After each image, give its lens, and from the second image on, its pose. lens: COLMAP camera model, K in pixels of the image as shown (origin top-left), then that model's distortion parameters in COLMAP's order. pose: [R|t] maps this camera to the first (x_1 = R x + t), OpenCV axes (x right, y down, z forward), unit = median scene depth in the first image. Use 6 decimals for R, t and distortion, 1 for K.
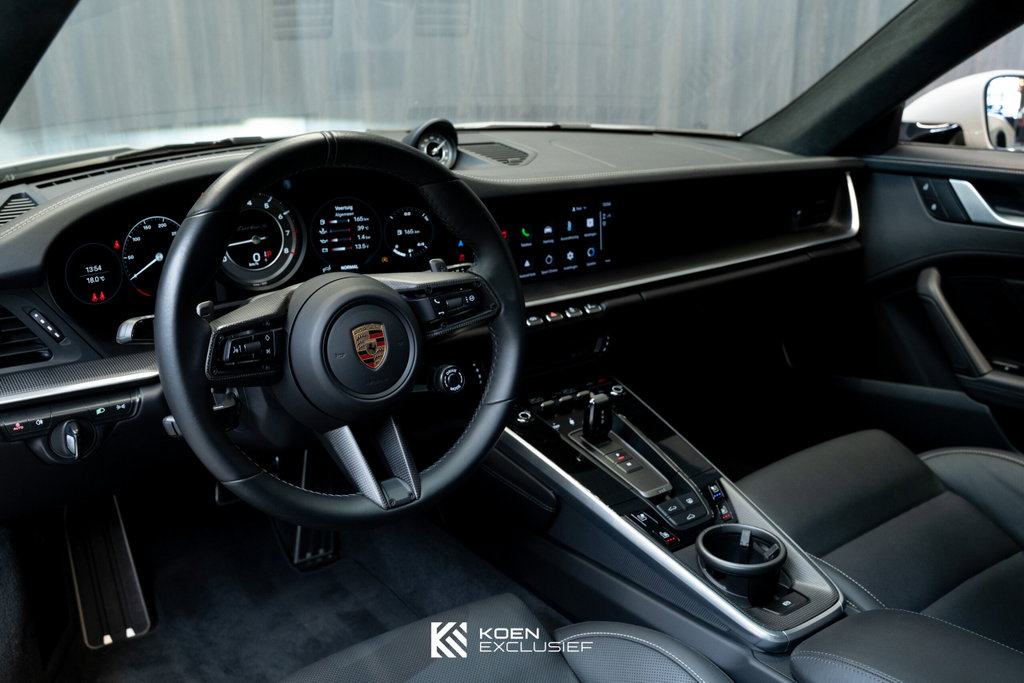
lens RADIAL K [[971.6, 0, 516.8], [0, 971.6, 340.7], [0, 0, 1]] dist [0.007419, 0.000000]
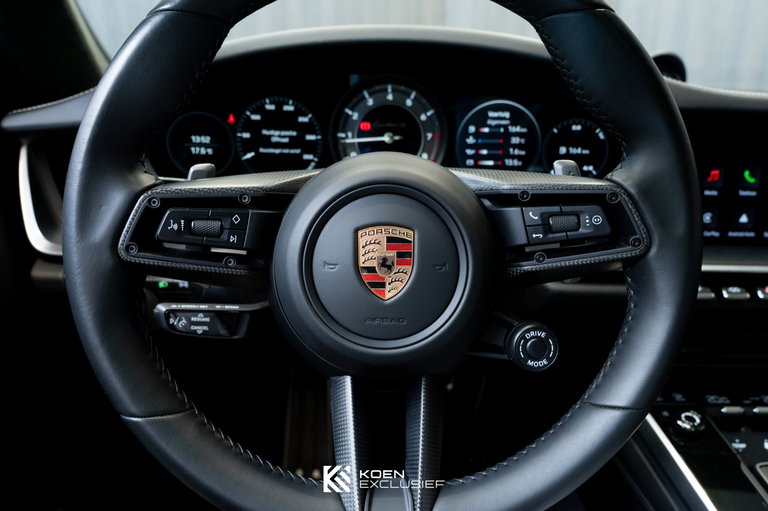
lens RADIAL K [[543.0, 0, 396.7], [0, 543.0, 271.0], [0, 0, 1]] dist [-0.008652, -0.003980]
pose [[0.812856, 0.177804, -0.554663, 0.040206], [-0.192985, 0.980694, 0.031555, -0.000700], [0.549565, 0.081392, 0.831477, 0.644377]]
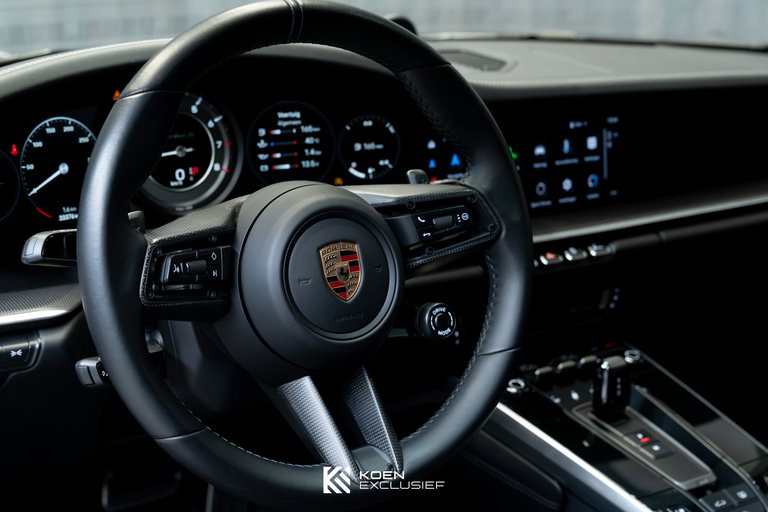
lens RADIAL K [[1232.0, 0, 379.2], [0, 1232.0, 258.2], [0, 0, 1]] dist [0.026354, 0.000000]
pose [[0.999146, 0.001254, -0.041290, -0.071758], [-0.004453, 0.996983, -0.077487, 0.063768], [0.041068, 0.077605, 0.996138, 0.019250]]
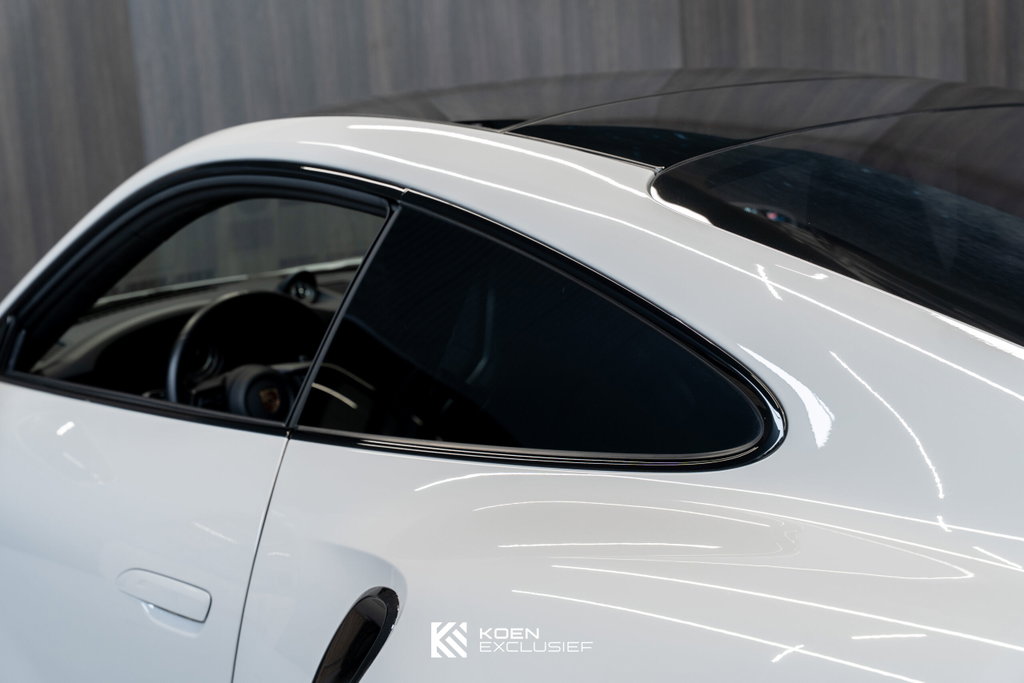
lens RADIAL K [[1642.7, 0, 513.0], [0, 1642.7, 340.3], [0, 0, 1]] dist [0.026354, 0.000000]
pose [[0.996980, -0.071707, 0.029801, 0.213826], [0.075137, 0.987704, -0.137096, 0.330167], [-0.019604, 0.138921, 0.990109, -1.994155]]
